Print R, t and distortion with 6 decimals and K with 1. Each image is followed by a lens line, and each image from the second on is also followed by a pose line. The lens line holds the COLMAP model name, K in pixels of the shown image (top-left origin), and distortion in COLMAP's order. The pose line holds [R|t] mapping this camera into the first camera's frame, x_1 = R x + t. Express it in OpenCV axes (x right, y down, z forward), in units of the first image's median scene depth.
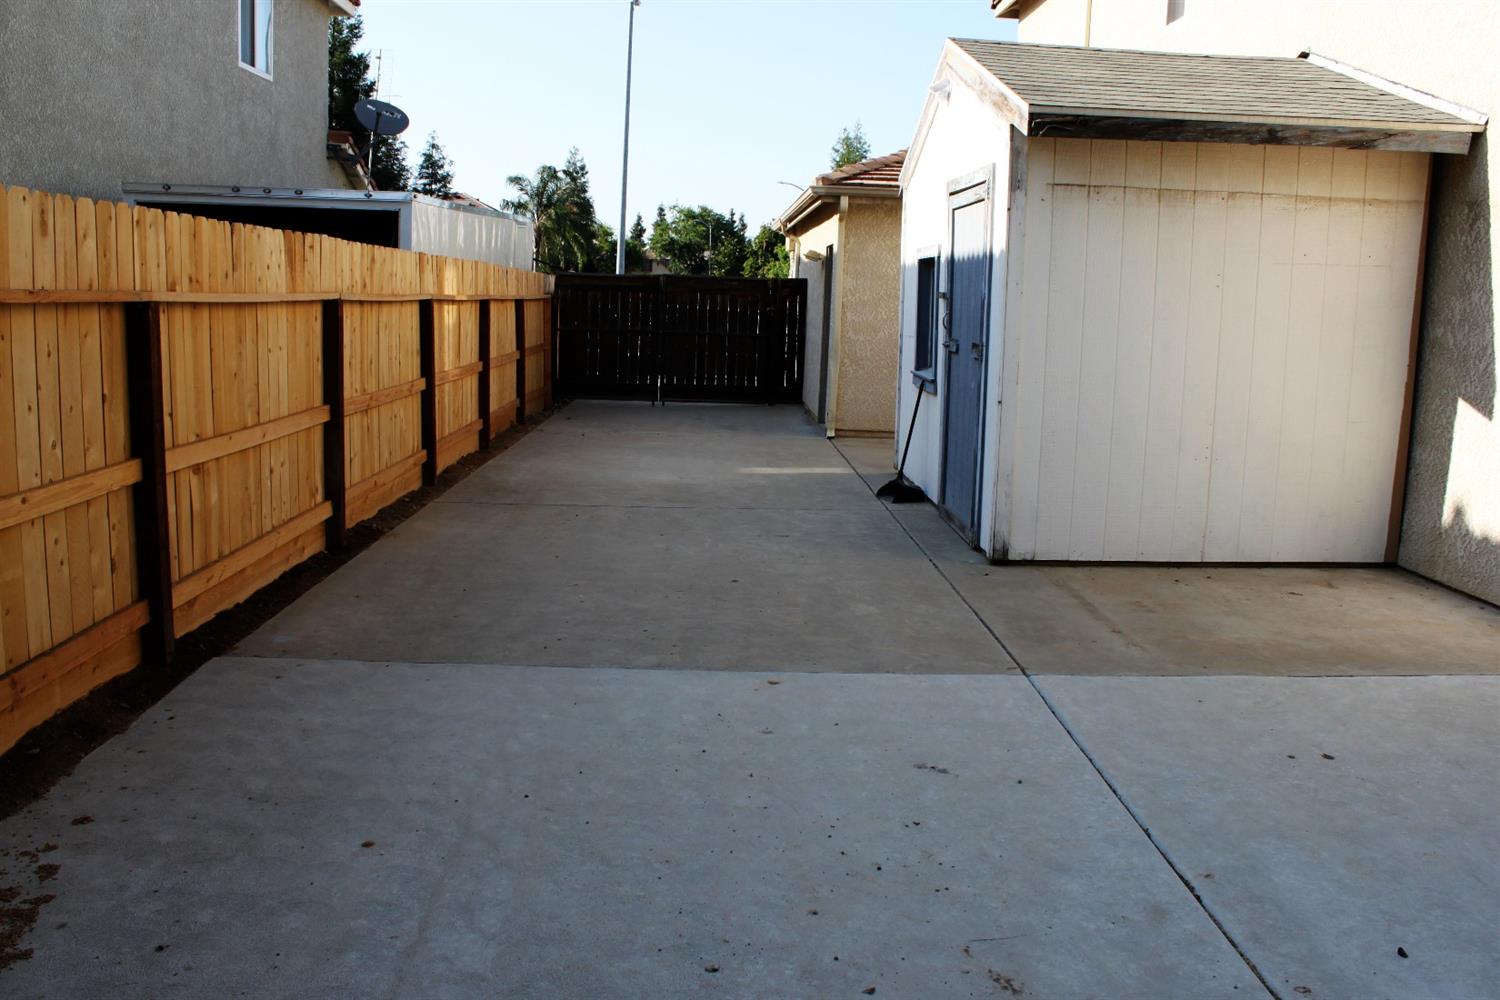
lens RADIAL K [[1228.2, 0, 755.9], [0, 1228.2, 487.9], [0, 0, 1]] dist [-0.123698, 0.076969]
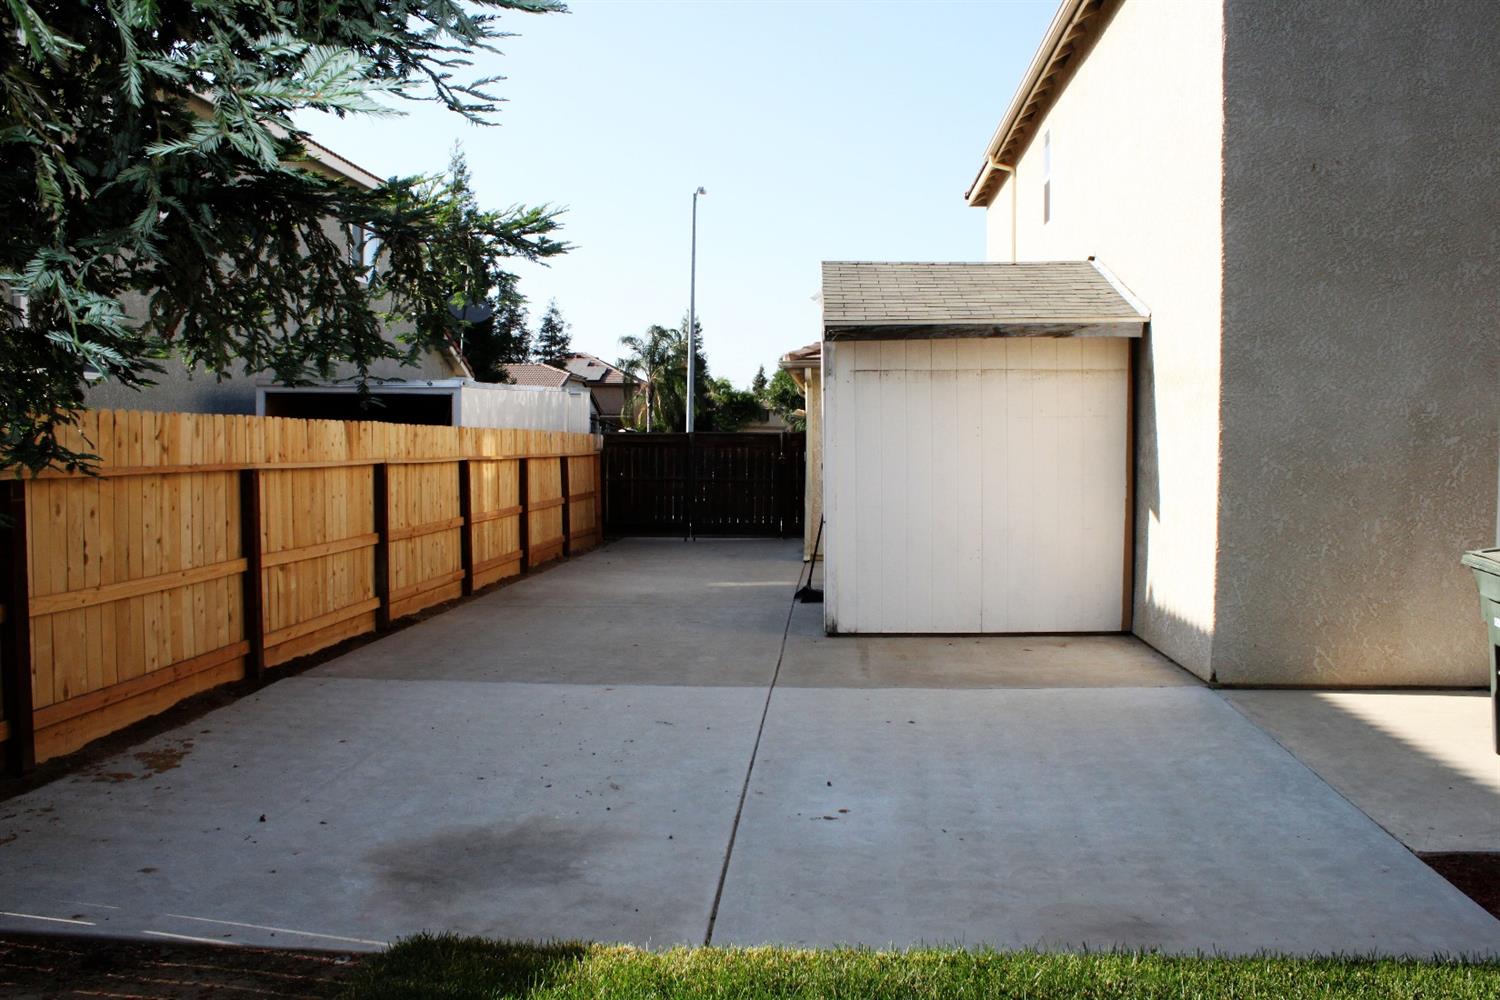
lens RADIAL K [[1228.2, 0, 747.0], [0, 1228.2, 506.7], [0, 0, 1]] dist [-0.123698, 0.076969]
pose [[0.993460, -0.024293, -0.111568, 0.274139], [0.012625, 0.994485, -0.104118, 0.062219], [0.113482, 0.102028, 0.988287, -0.446290]]
